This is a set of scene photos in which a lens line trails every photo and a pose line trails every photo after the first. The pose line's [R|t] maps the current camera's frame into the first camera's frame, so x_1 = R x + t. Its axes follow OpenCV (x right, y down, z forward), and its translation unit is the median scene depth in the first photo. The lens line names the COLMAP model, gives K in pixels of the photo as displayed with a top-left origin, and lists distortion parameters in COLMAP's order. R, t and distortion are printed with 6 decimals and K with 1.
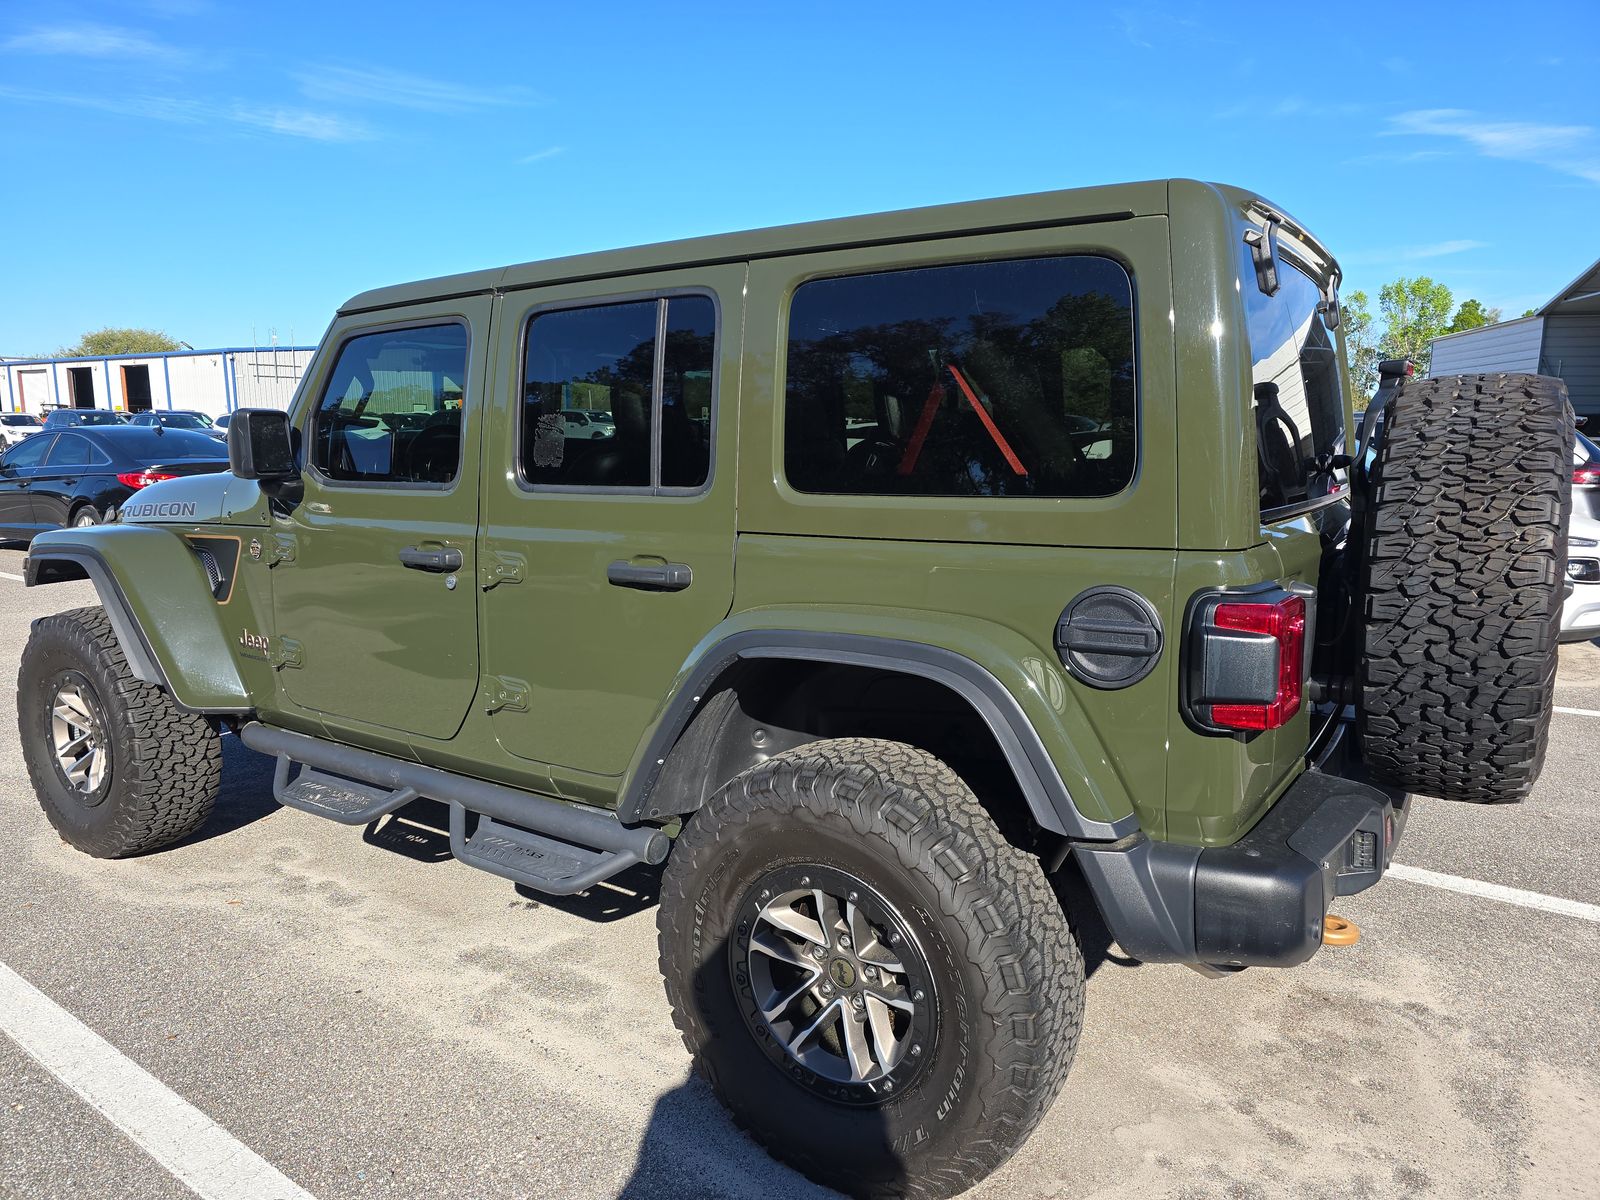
lens RADIAL K [[1073.5, 0, 799.1], [0, 1073.5, 600.8], [0, 0, 1]] dist [-0.000082, -0.000844]
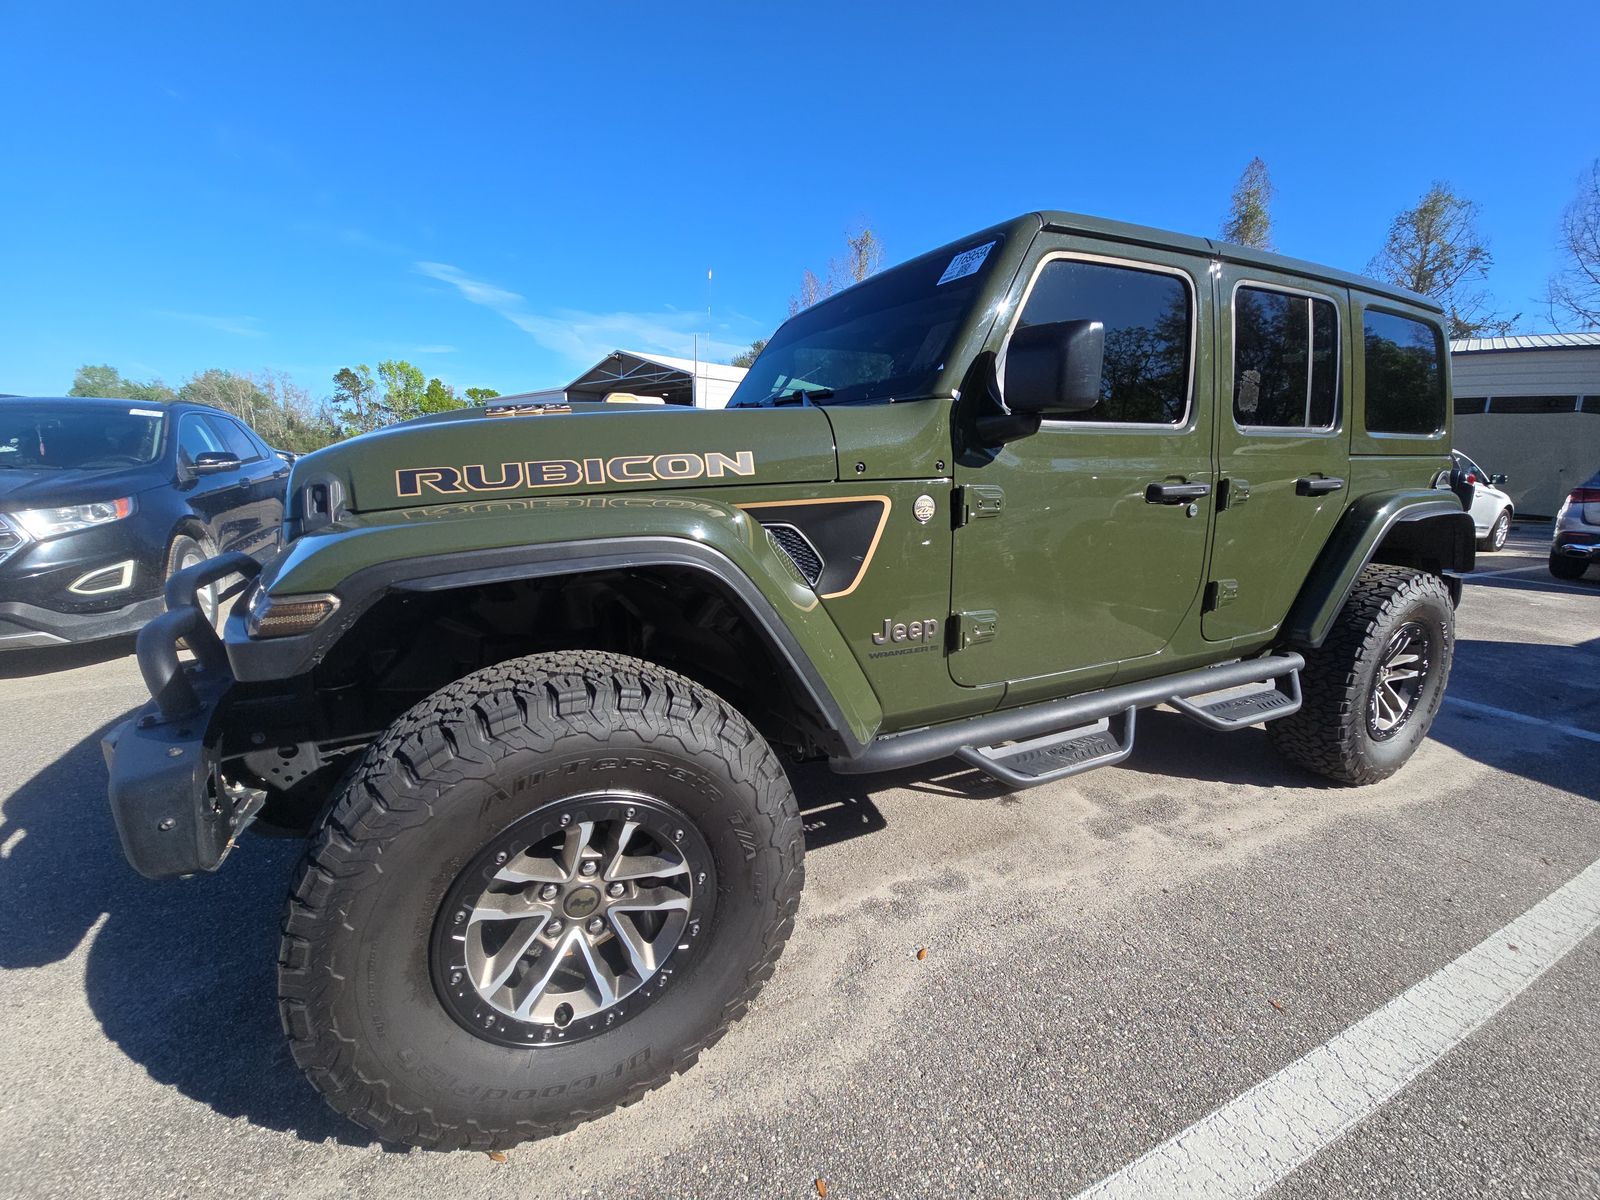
lens RADIAL K [[653.3, 0, 801.6], [0, 653.3, 594.3], [0, 0, 1]] dist [0.002553, 0.000047]
pose [[0.507871, -0.173980, 0.843681, -1.058055], [0.142547, 0.982864, 0.116872, -0.064488], [-0.849557, 0.060908, 0.523968, 0.899259]]
